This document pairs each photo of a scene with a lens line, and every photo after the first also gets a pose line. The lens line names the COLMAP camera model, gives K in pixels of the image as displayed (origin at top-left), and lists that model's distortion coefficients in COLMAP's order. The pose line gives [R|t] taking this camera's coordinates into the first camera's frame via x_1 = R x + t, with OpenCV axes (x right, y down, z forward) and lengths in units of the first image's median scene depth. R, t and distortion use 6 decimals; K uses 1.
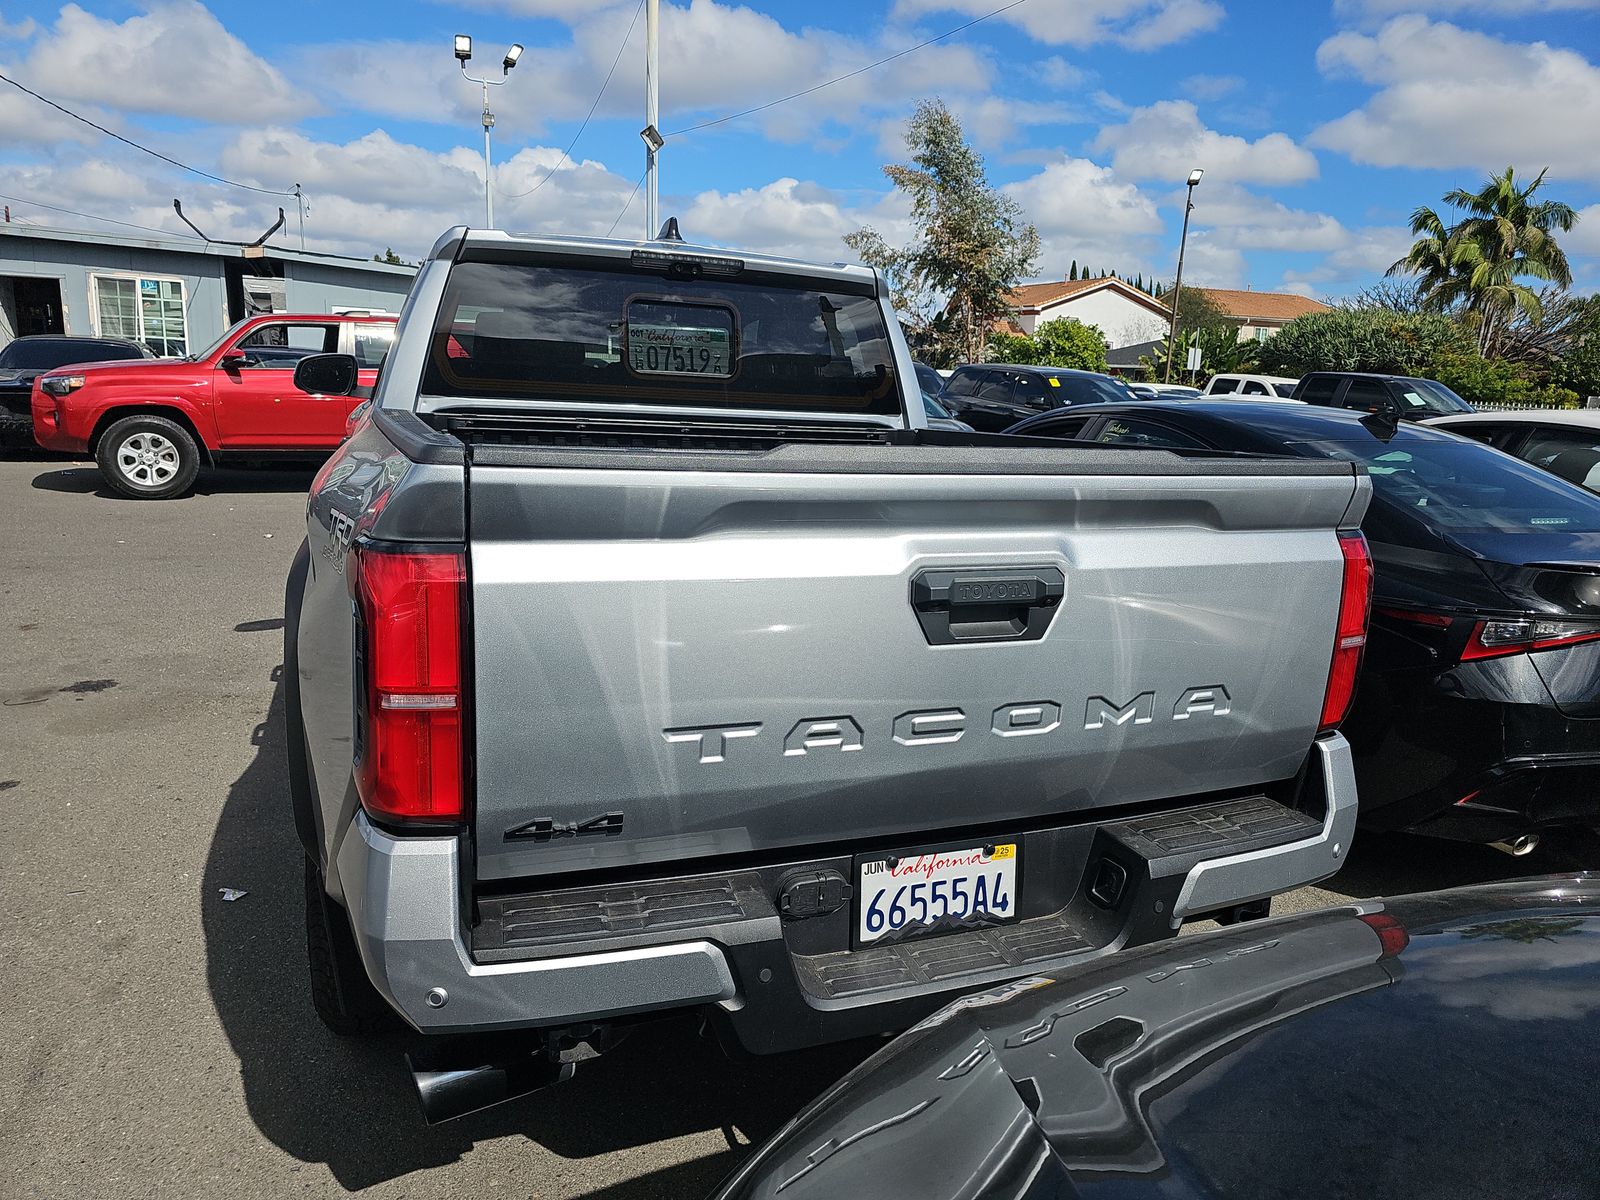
lens RADIAL K [[1069.6, 0, 800.0], [0, 1069.6, 600.0], [0, 0, 1]] dist [-0.002290, -0.009151]
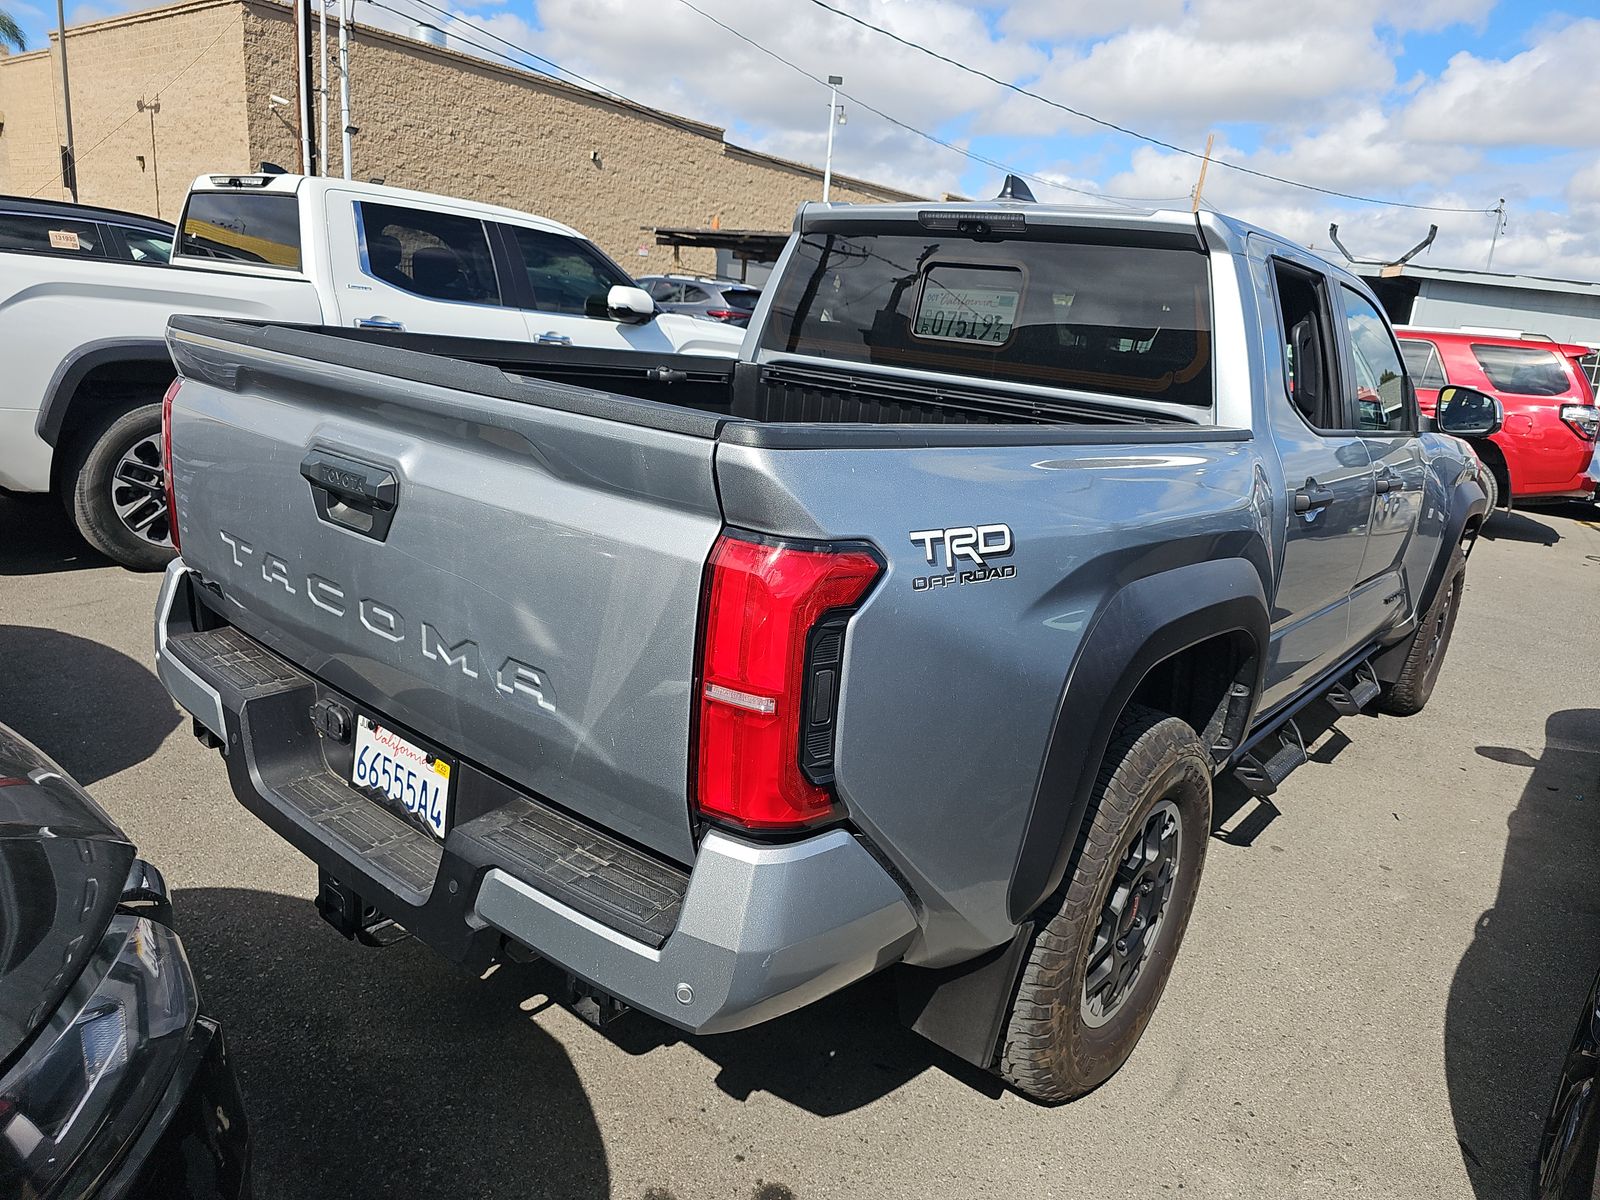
lens RADIAL K [[1069.6, 0, 800.0], [0, 1069.6, 600.0], [0, 0, 1]] dist [-0.002290, -0.009151]
pose [[0.491189, 0.222795, -0.842078, 0.579260], [-0.245268, 0.962996, 0.111721, -0.053921], [0.835809, 0.151659, 0.527658, 0.366639]]
